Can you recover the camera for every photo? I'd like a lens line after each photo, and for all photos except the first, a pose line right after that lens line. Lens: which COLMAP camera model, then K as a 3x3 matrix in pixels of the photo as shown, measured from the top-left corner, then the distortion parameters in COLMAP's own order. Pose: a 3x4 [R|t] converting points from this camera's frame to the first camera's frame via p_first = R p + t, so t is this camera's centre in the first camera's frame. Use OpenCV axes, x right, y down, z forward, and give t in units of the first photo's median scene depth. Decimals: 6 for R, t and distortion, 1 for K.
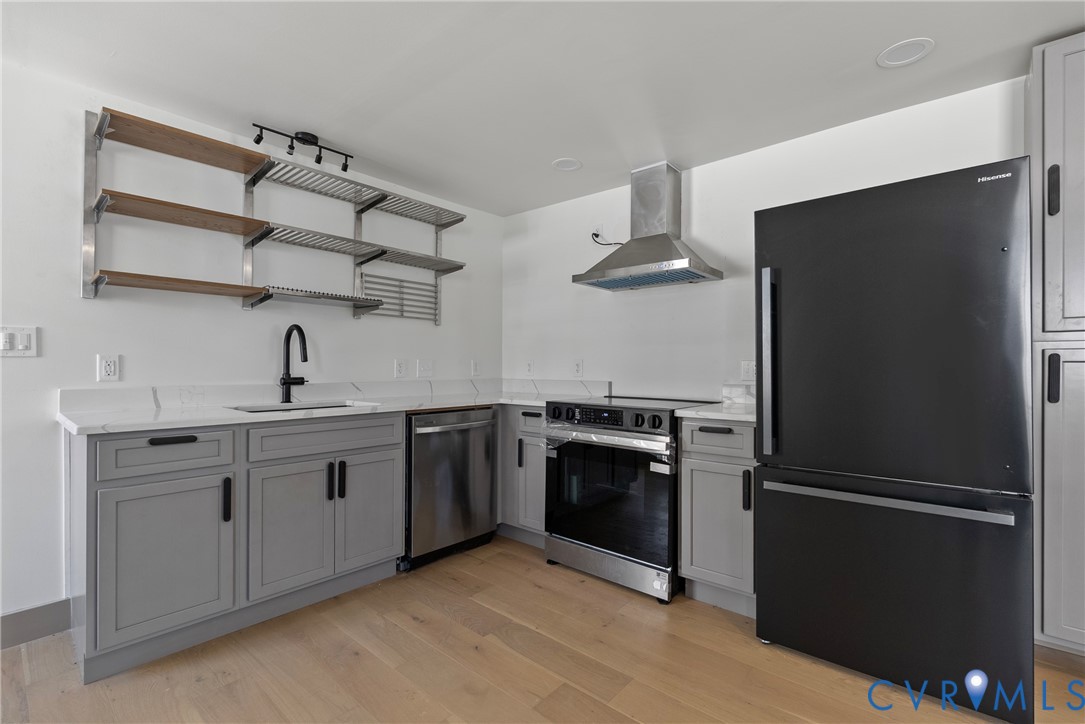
lens RADIAL K [[483.6, 0, 546.3], [0, 483.6, 365.5], [0, 0, 1]] dist [-0.000368, -0.000154]
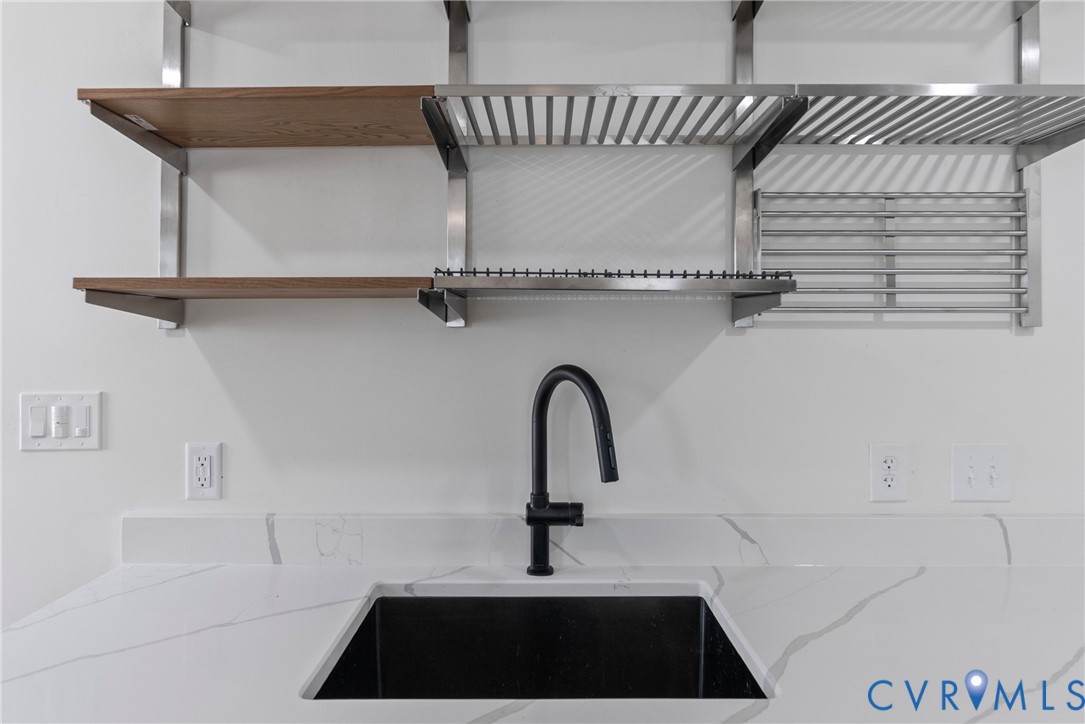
lens RADIAL K [[672.5, 0, 544.1], [0, 672.5, 327.2], [0, 0, 1]] dist [-0.001179, -0.000644]
pose [[0.658427, -0.012331, -0.752543, -0.149167], [0.004825, 0.999914, -0.012163, -0.108049], [0.752629, 0.004377, 0.658431, 0.686585]]
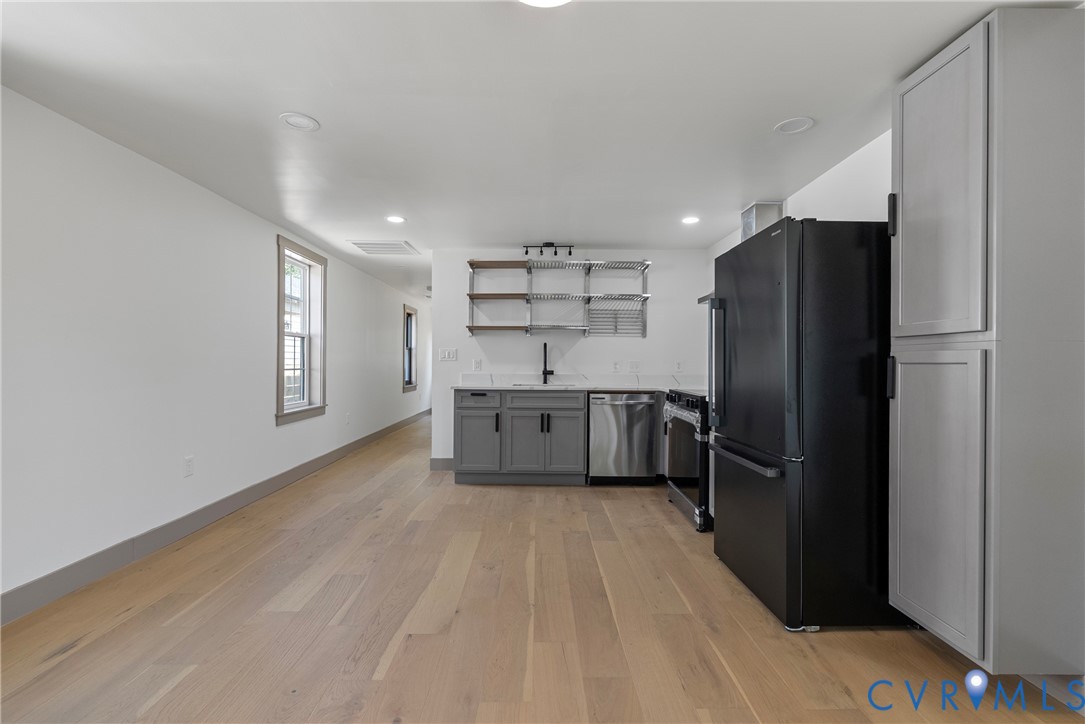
lens RADIAL K [[480.3, 0, 542.5], [0, 480.3, 362.0], [0, 0, 1]] dist [-0.000432, 0.000001]
pose [[0.658583, -0.000433, -0.752508, 0.907554], [-0.002614, 0.999992, -0.002863, -0.003405], [0.752504, 0.003853, 0.658577, -0.258225]]
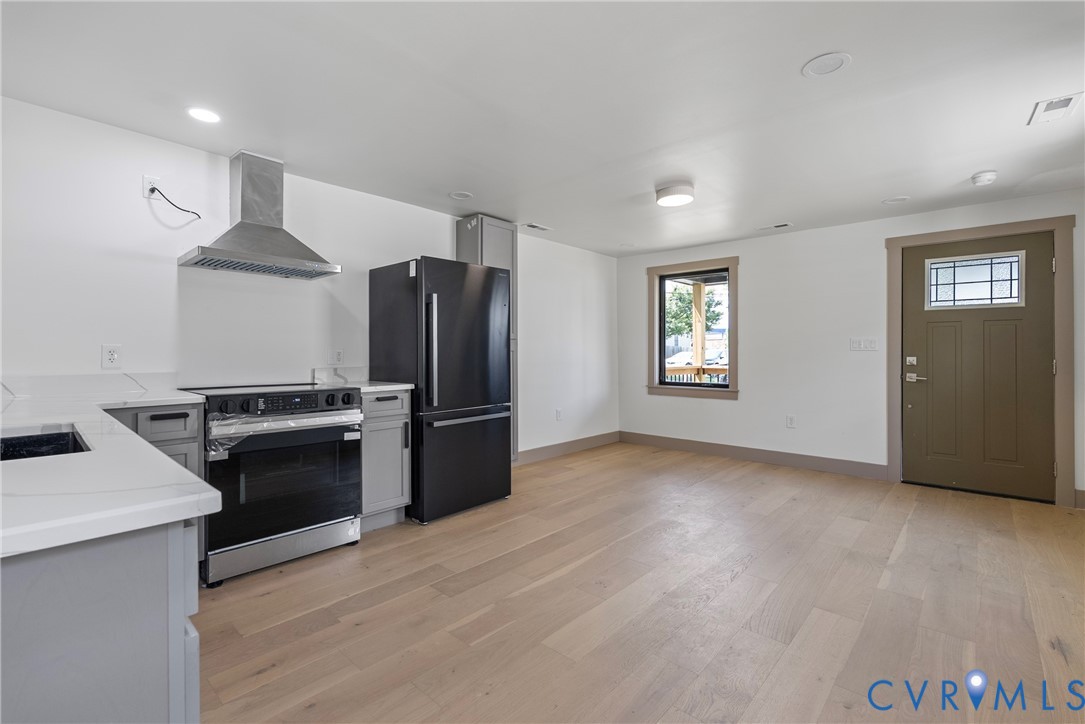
lens RADIAL K [[484.2, 0, 545.0], [0, 484.2, 349.5], [0, 0, 1]] dist [-0.000339, -0.000062]
pose [[0.021784, 0.004917, 0.999751, -0.892058], [0.000910, 0.999987, -0.004938, -0.001451], [-0.999762, 0.001018, 0.021779, 0.434665]]
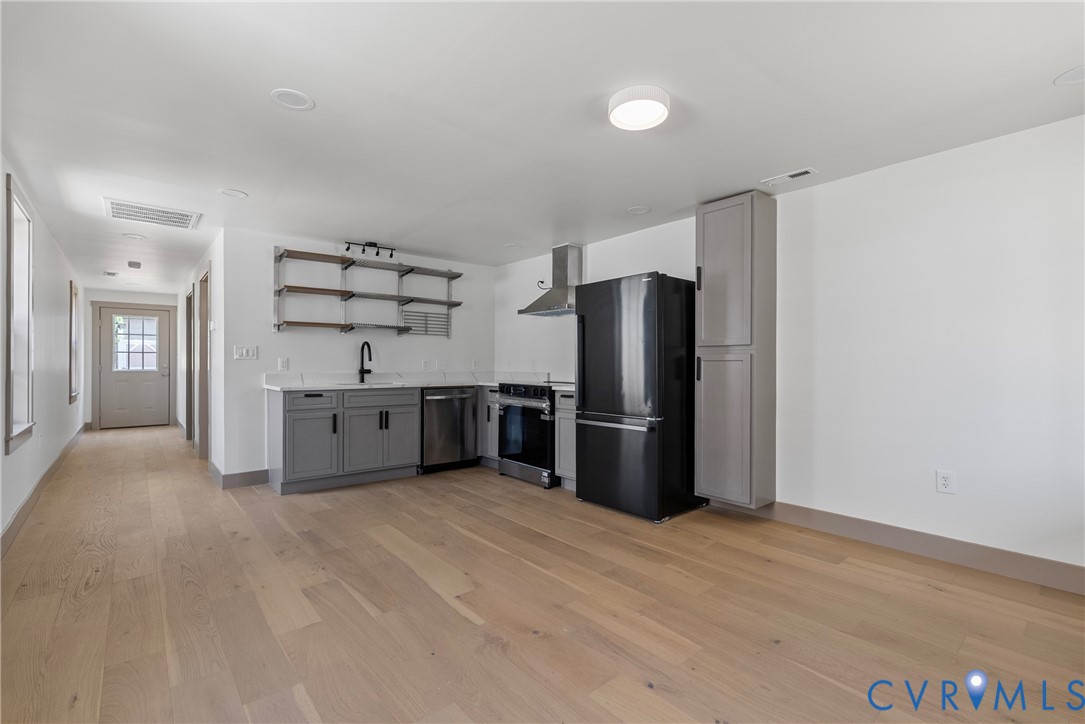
lens RADIAL K [[483.0, 0, 542.7], [0, 483.0, 363.7], [0, 0, 1]] dist [-0.001014, -0.000052]
pose [[0.987425, -0.001017, -0.158083, 0.474952], [0.001234, 0.999998, 0.001273, 0.000996], [0.158082, -0.001452, 0.987425, -0.778943]]
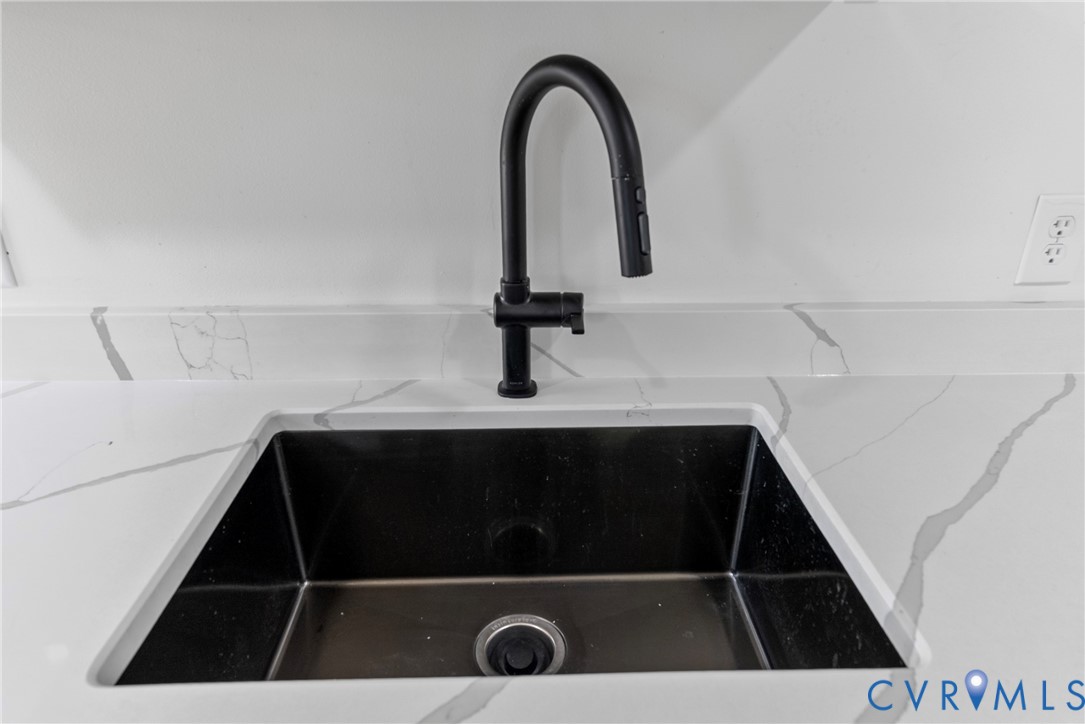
lens RADIAL K [[718.6, 0, 542.5], [0, 718.6, 362.0], [0, 0, 1]] dist [0.001379, 0.001123]
pose [[0.677217, 0.300003, -0.671844, -0.292052], [0.003136, 0.911916, 0.410365, -0.092371], [0.735776, -0.280013, 0.616624, 0.813278]]
